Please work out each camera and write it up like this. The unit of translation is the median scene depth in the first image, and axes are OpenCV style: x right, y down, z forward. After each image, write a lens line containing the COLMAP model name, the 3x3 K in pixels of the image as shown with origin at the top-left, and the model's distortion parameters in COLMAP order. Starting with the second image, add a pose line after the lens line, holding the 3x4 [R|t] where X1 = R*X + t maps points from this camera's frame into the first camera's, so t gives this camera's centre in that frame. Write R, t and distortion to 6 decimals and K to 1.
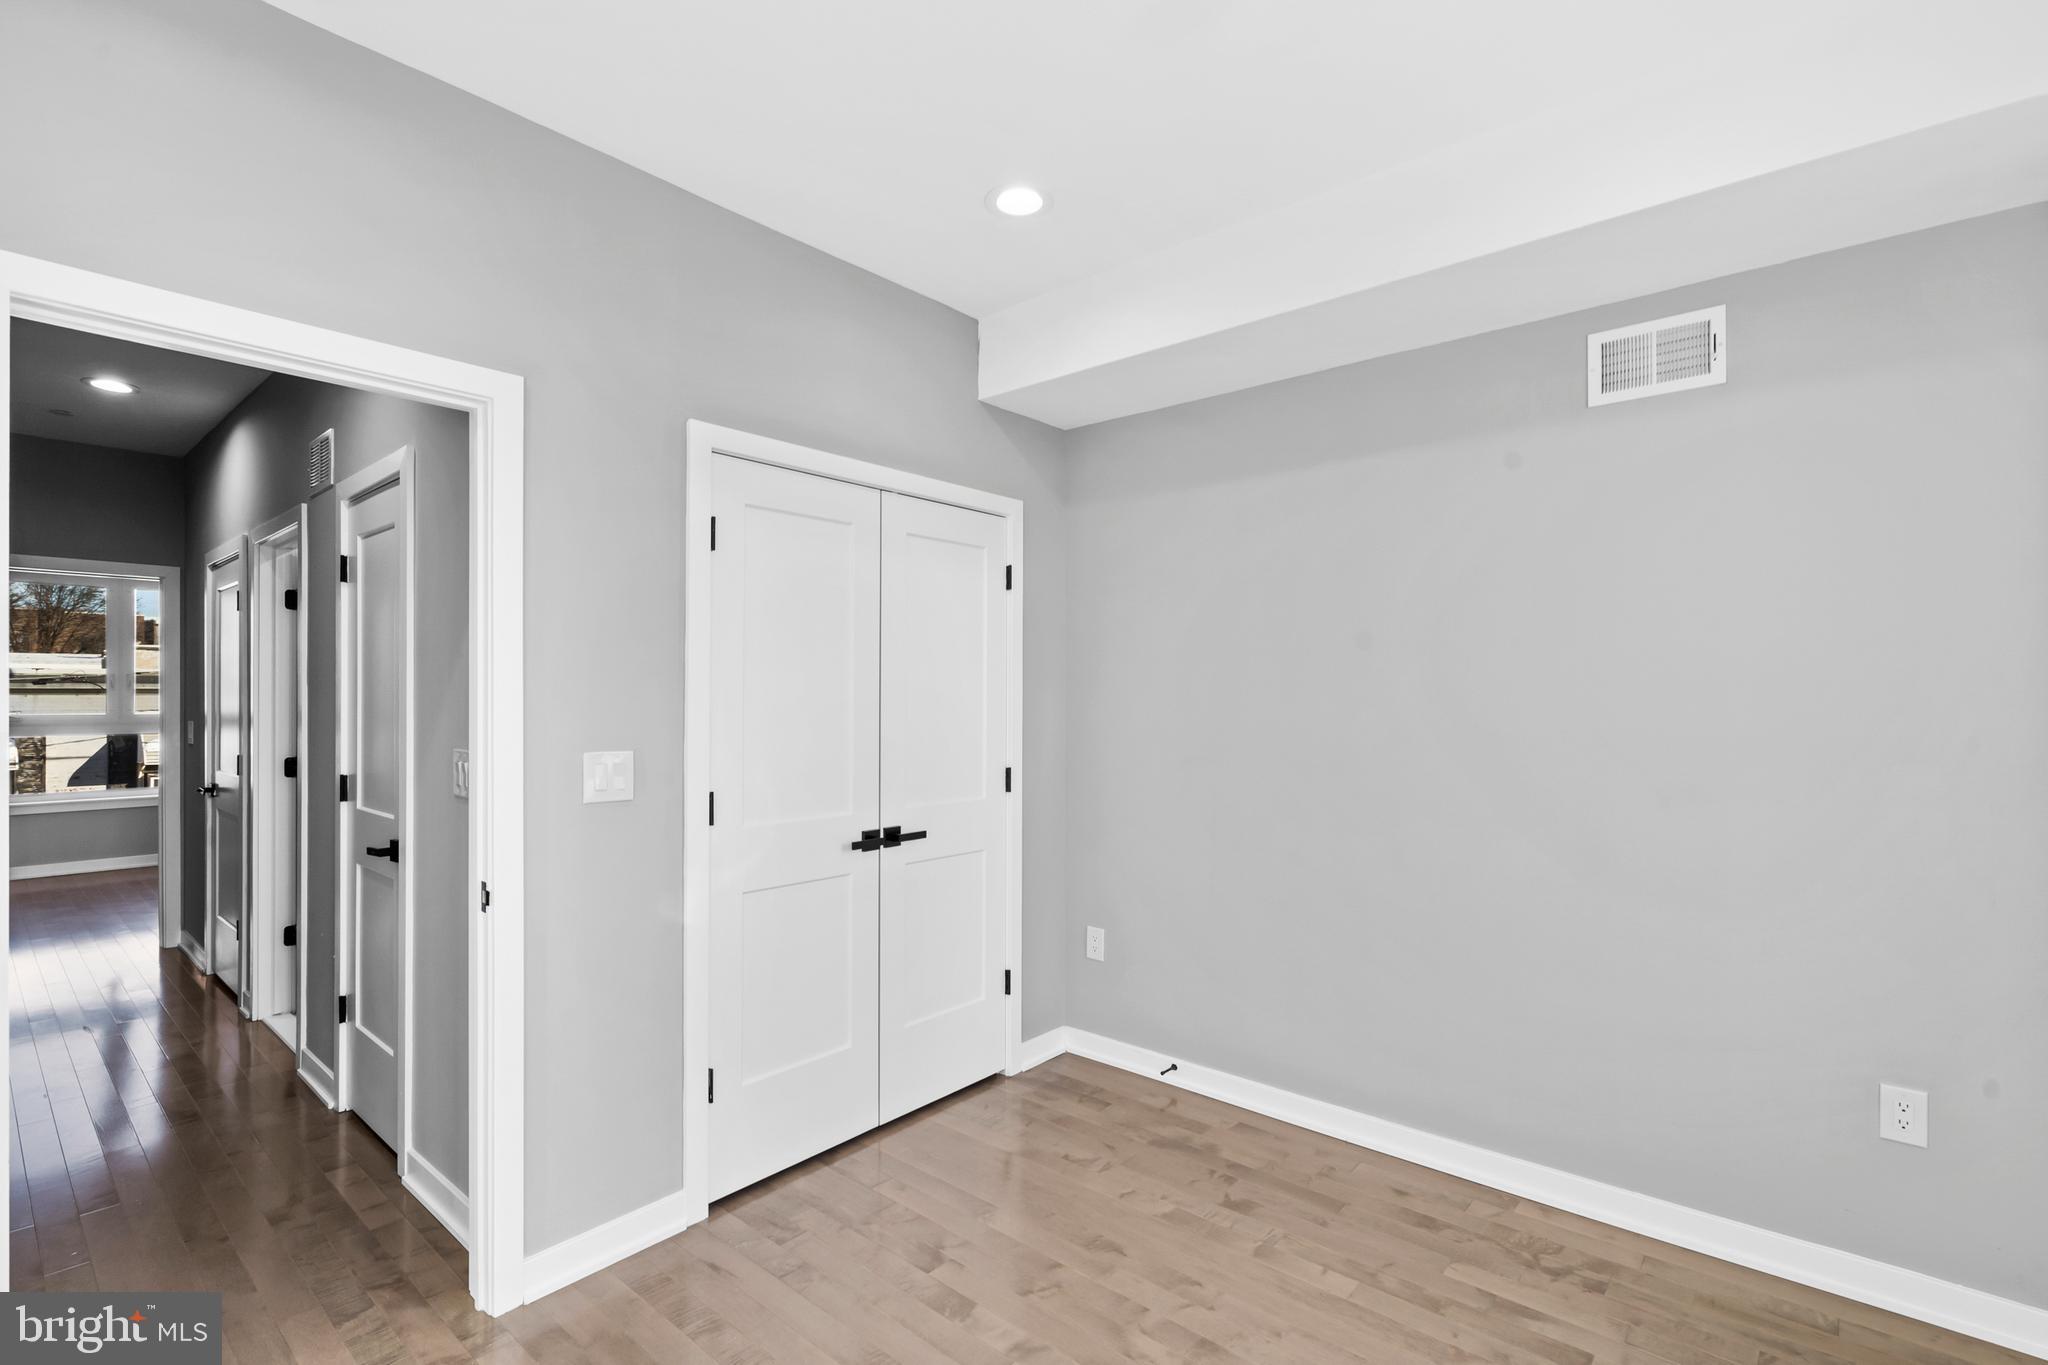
lens RADIAL K [[936.3, 0, 1029.8], [0, 936.3, 688.0], [0, 0, 1]] dist [-0.002595, 0.000908]
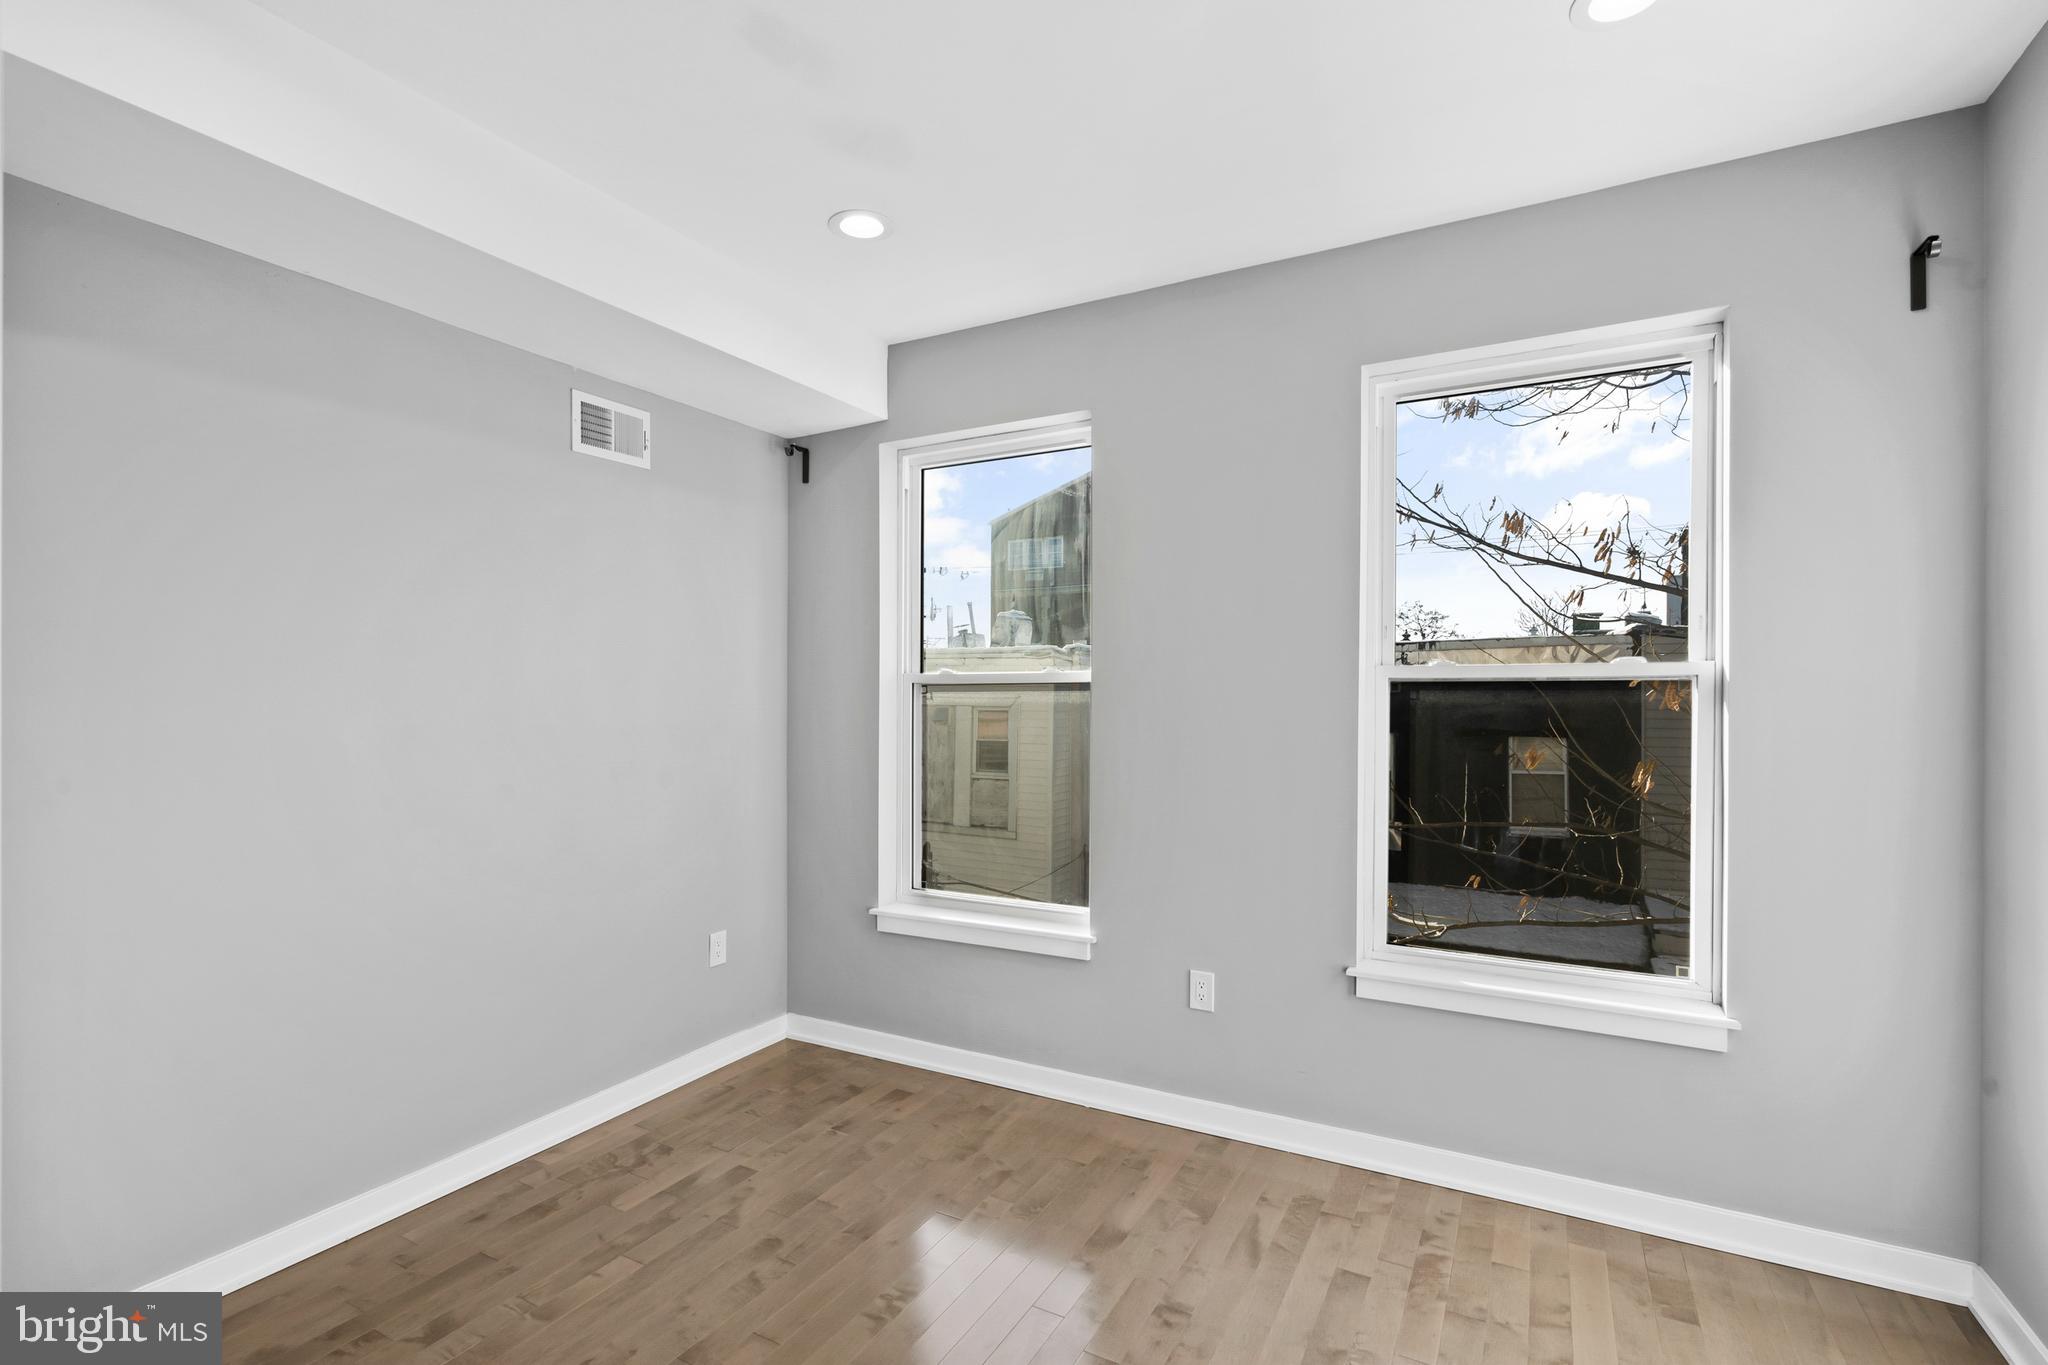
lens RADIAL K [[936.3, 0, 1023.1], [0, 936.3, 686.4], [0, 0, 1]] dist [-0.002595, 0.000908]
pose [[-0.201989, 0.005656, 0.979372, -0.721879], [-0.009900, 0.999920, -0.007816, 0.000948], [-0.979338, -0.011275, -0.201916, 0.730056]]
